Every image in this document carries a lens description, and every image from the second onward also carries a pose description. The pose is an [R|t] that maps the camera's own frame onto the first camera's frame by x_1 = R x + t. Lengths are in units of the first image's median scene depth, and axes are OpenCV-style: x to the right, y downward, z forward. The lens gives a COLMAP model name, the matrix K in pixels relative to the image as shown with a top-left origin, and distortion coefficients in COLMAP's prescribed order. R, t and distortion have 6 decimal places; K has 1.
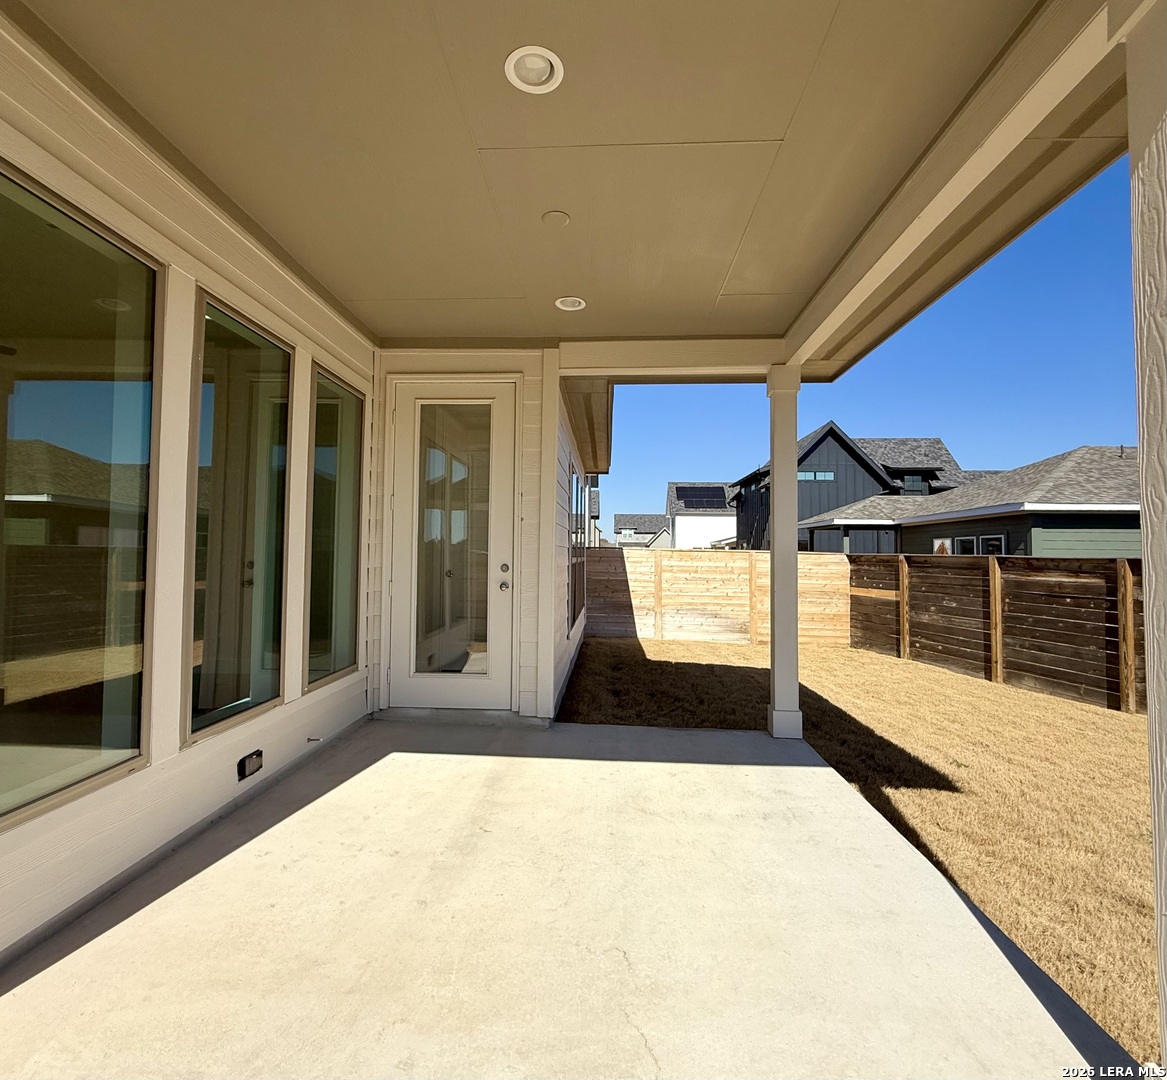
lens RADIAL K [[604.0, 0, 583.5], [0, 604.0, 540.0], [0, 0, 1]] dist [-0.000269, 0.000039]
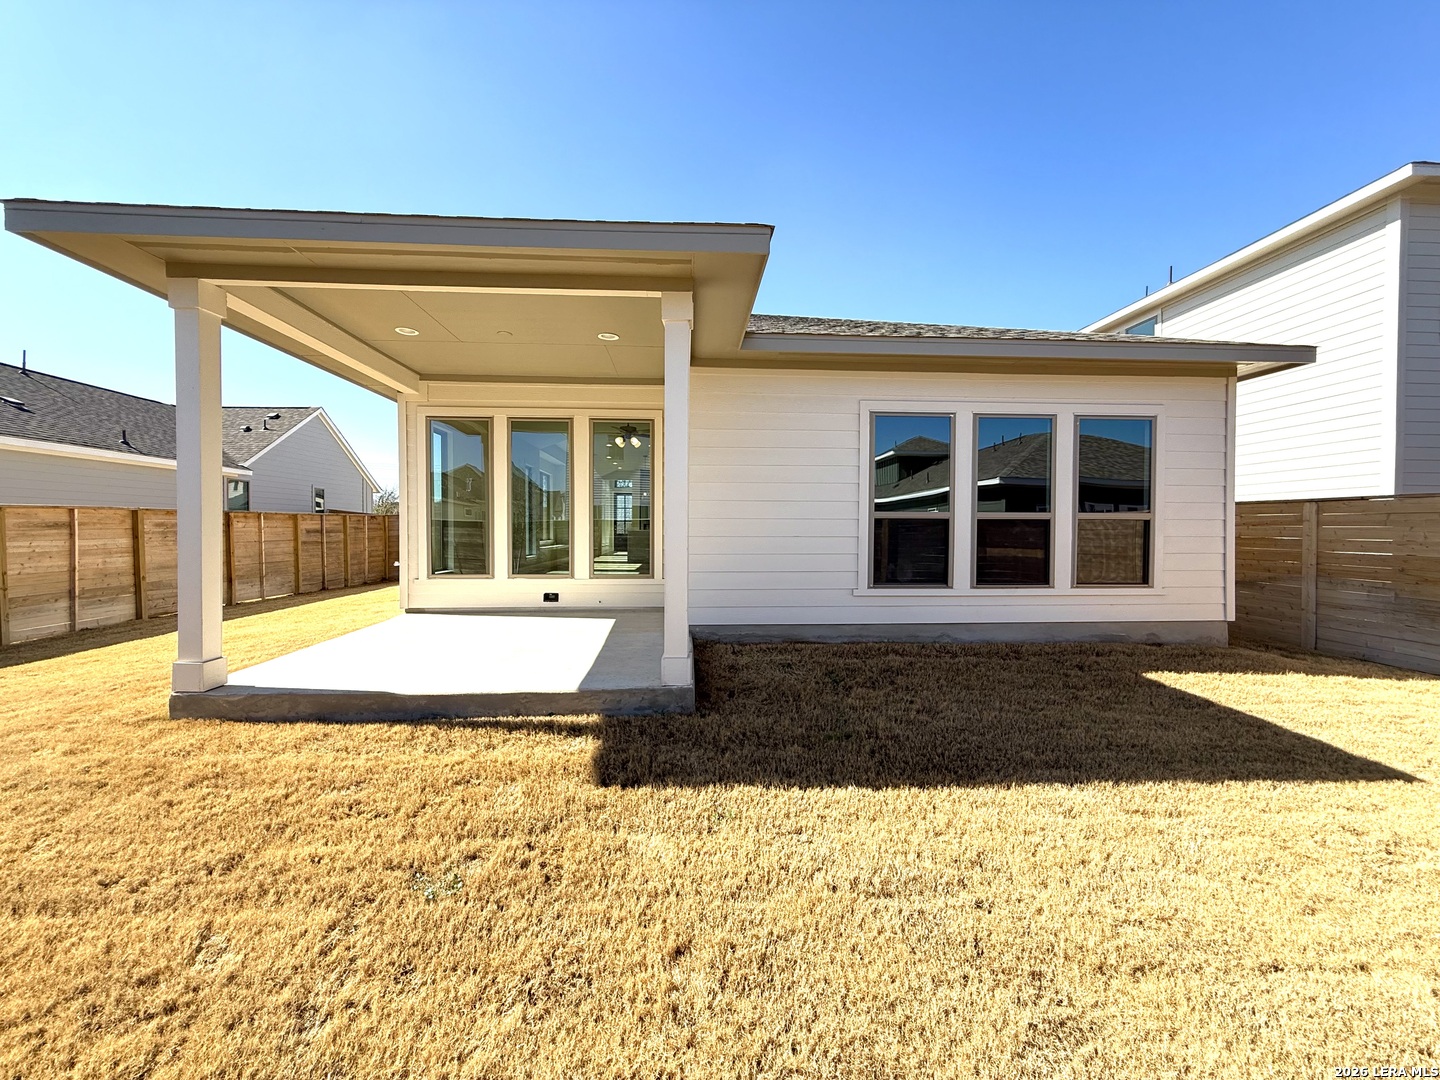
lens RADIAL K [[573.7, 0, 717.2], [0, 573.7, 540.2], [0, 0, 1]] dist [0.001472, 0.000241]
pose [[0.105575, 0.003251, -0.994406, 0.476259], [0.022527, 0.999730, 0.005660, 0.036749], [0.994156, -0.022999, 0.105473, 0.370113]]
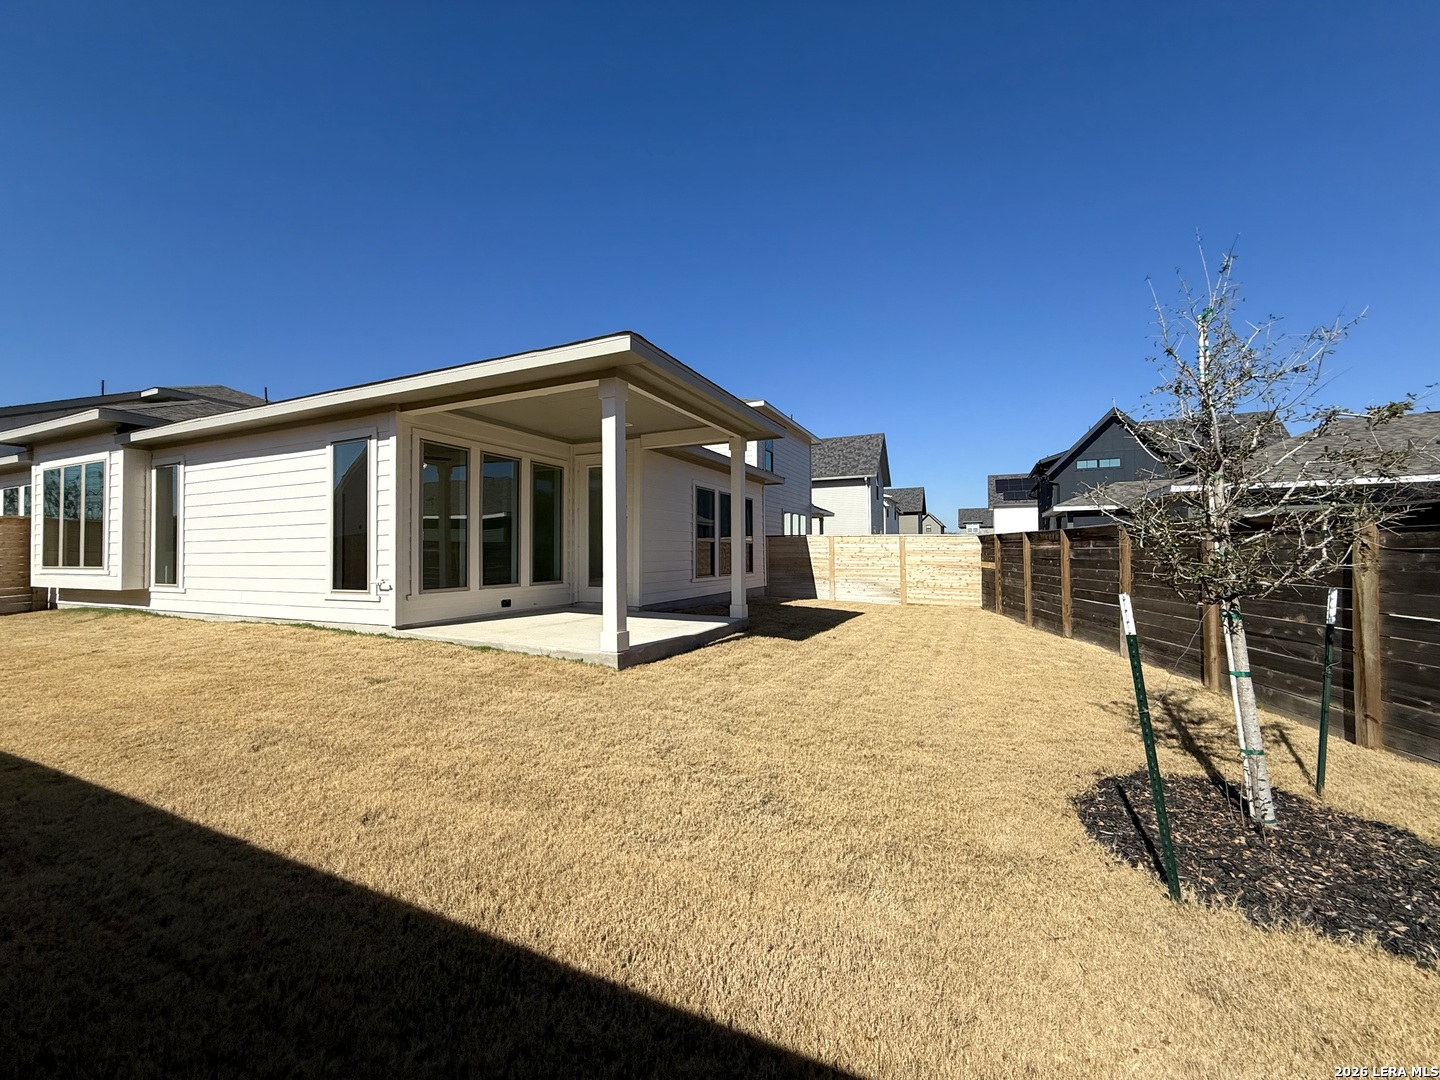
lens RADIAL K [[573.7, 0, 717.2], [0, 573.7, 540.2], [0, 0, 1]] dist [0.001472, 0.000241]
pose [[0.922167, -0.023276, -0.386090, 0.391940], [0.023684, 0.999713, -0.003701, 0.024766], [0.386065, -0.005732, 0.922454, -0.315525]]
